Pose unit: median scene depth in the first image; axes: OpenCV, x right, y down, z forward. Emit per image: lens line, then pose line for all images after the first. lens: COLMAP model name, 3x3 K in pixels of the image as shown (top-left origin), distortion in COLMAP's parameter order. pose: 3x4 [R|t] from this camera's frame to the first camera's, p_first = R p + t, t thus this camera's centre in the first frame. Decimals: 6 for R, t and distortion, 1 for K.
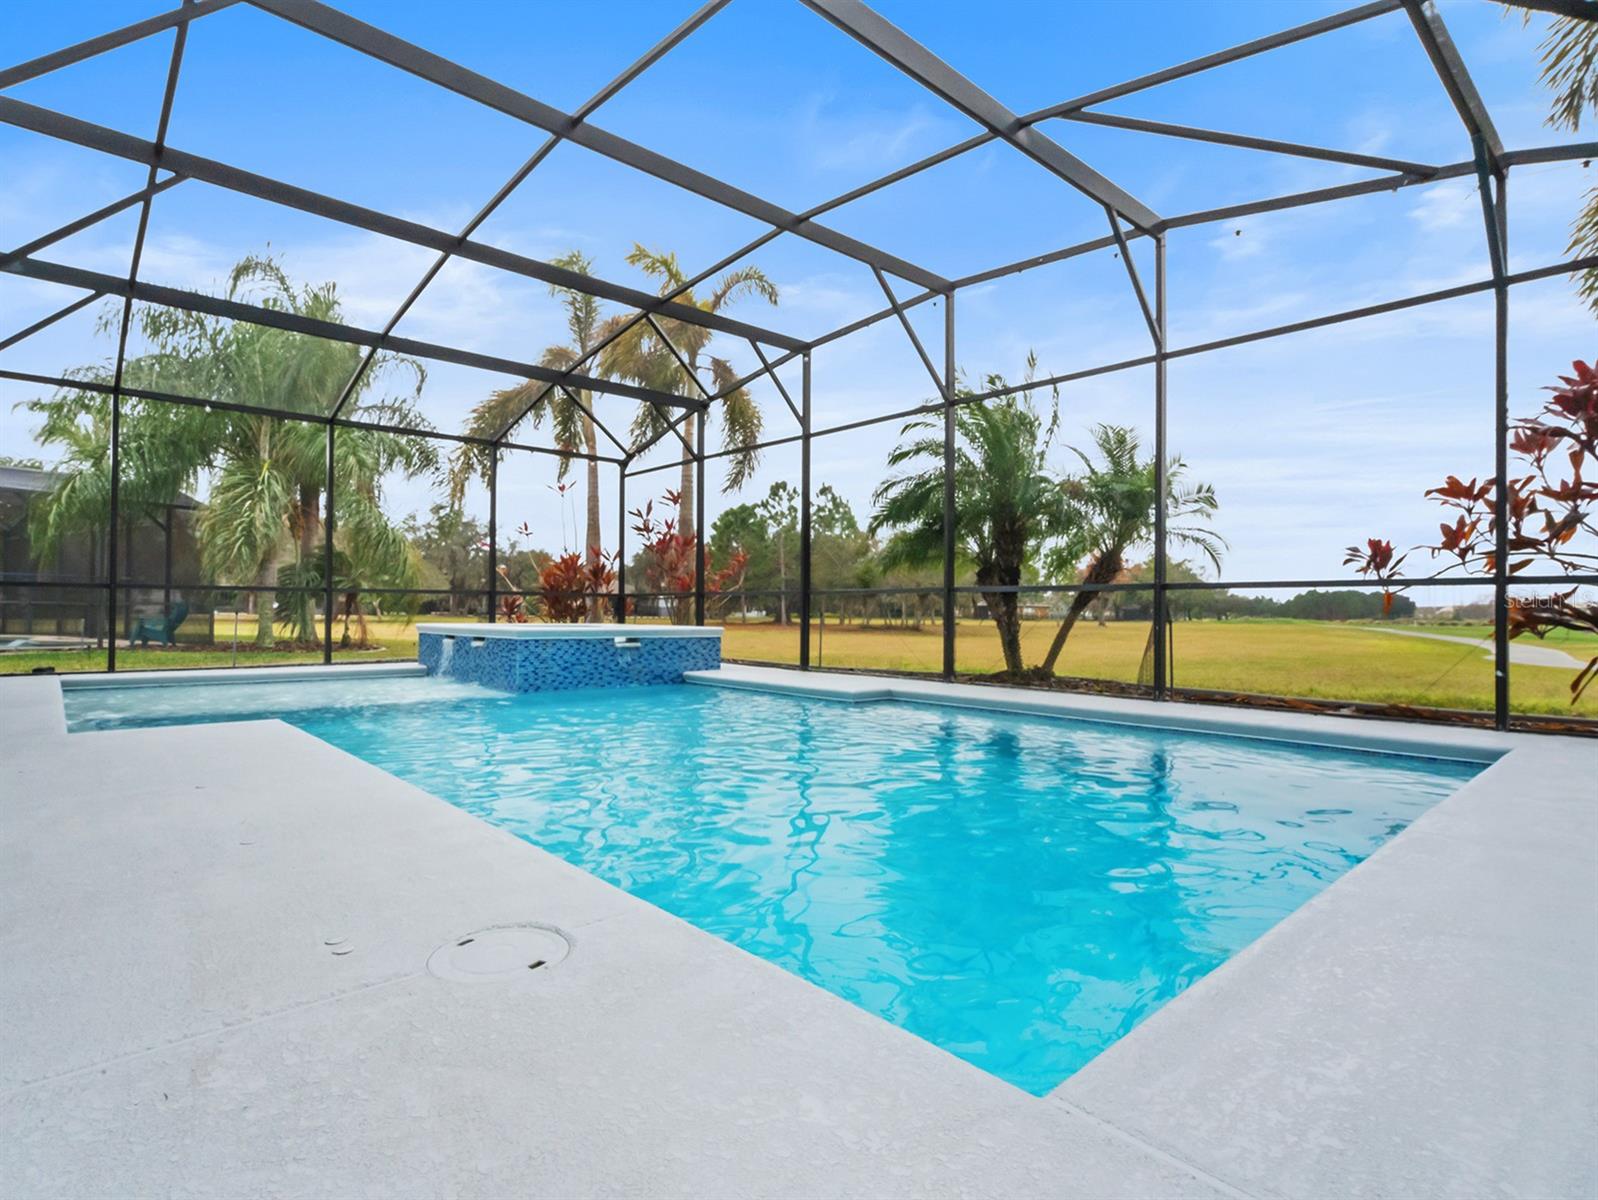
lens RADIAL K [[821.3, 0, 803.2], [0, 821.3, 605.8], [0, 0, 1]] dist [-0.003216, 0.003451]
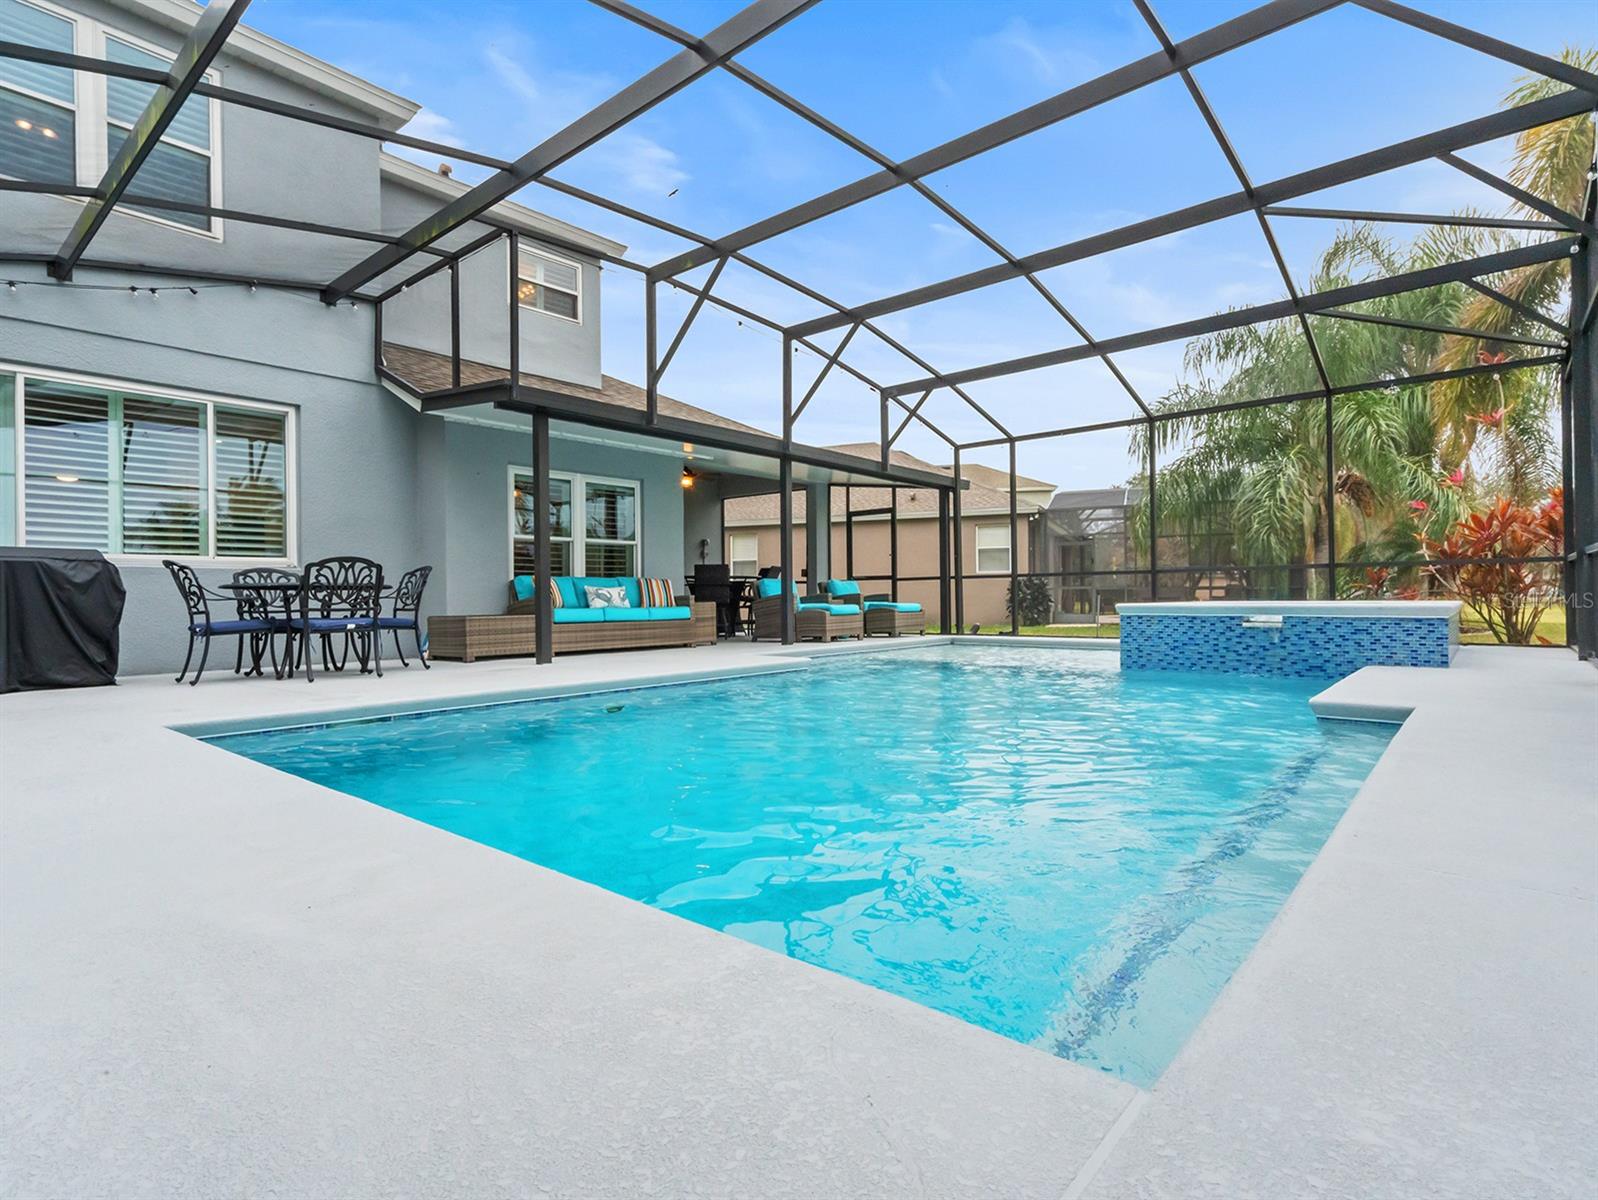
lens RADIAL K [[821.3, 0, 800.1], [0, 821.3, 596.6], [0, 0, 1]] dist [-0.003216, 0.003451]
pose [[0.104174, -0.009306, -0.994516, 0.564909], [0.022719, 0.999718, -0.006975, 0.015704], [0.994300, -0.021868, 0.104356, 0.478915]]
